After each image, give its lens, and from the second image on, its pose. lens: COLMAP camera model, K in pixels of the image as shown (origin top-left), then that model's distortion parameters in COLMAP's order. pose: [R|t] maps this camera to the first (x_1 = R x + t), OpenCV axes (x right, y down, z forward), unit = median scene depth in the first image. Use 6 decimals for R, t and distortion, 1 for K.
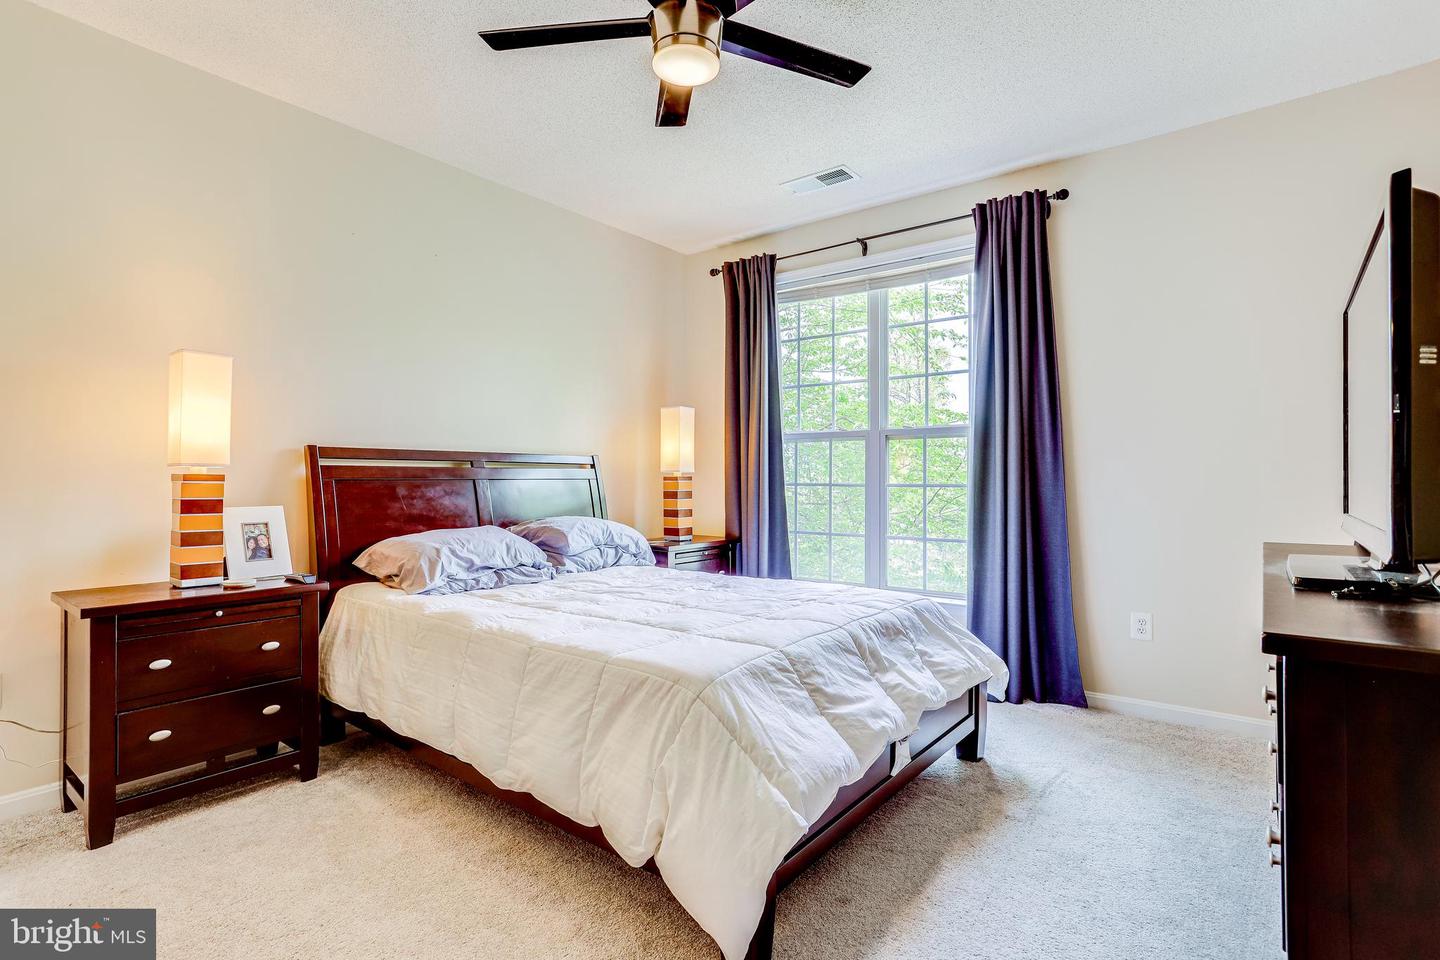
lens RADIAL K [[704.0, 0, 715.0], [0, 704.0, 476.9], [0, 0, 1]] dist [-0.050726, 0.037778]
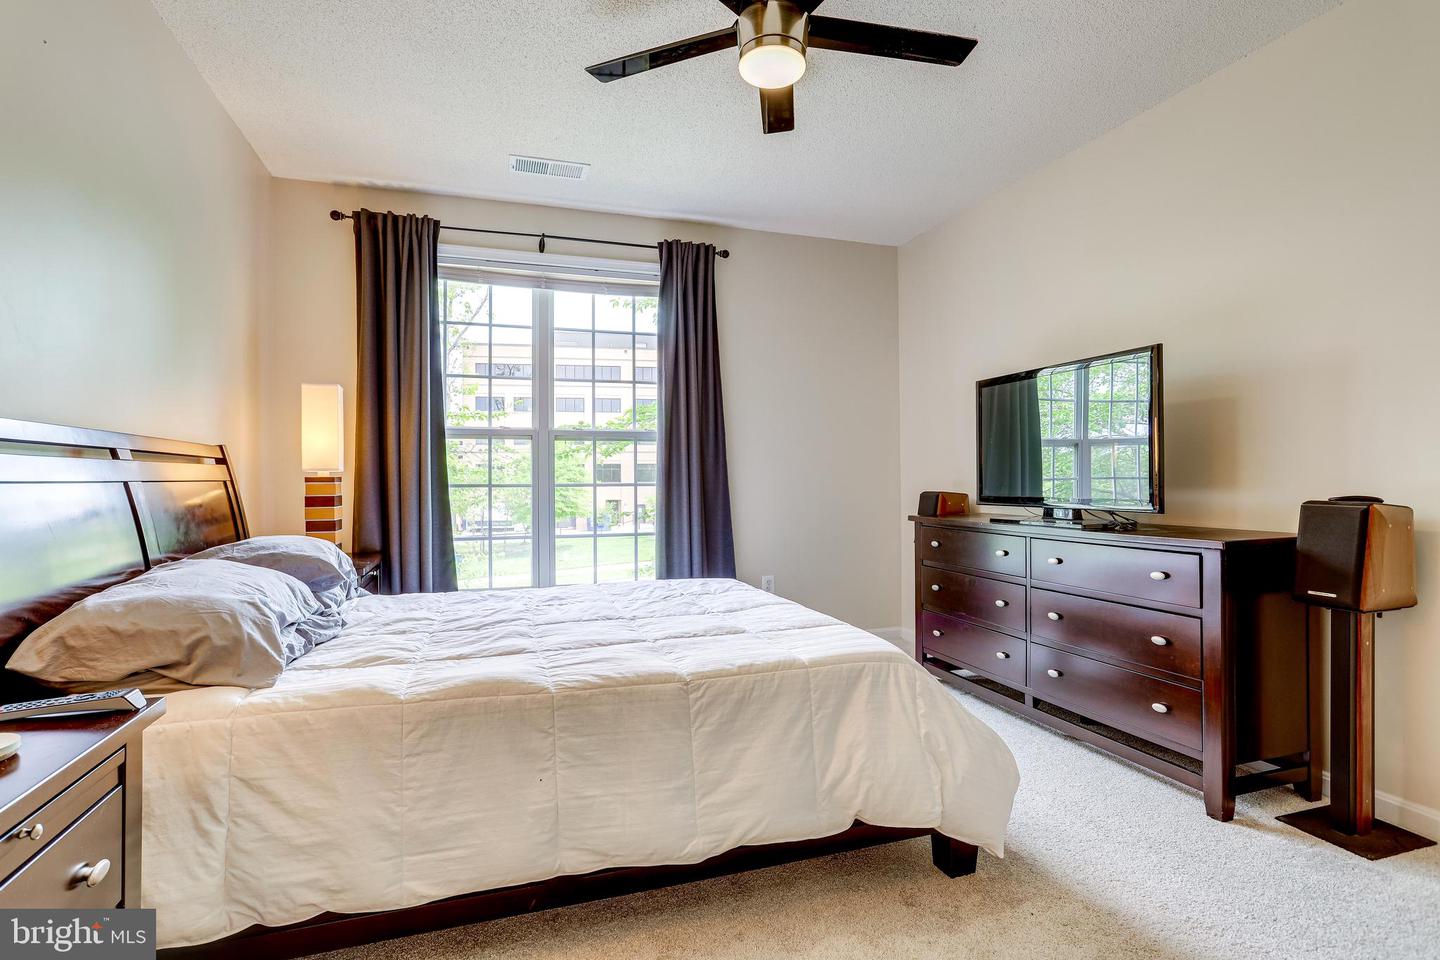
lens RADIAL K [[683.8, 0, 720.0], [0, 683.8, 480.0], [0, 0, 1]] dist [-0.045851, 0.034373]
pose [[0.555999, -0.006456, 0.831158, -0.445648], [0.001414, 0.999976, 0.006822, -0.000677], [-0.831182, -0.002618, 0.555995, 0.255798]]
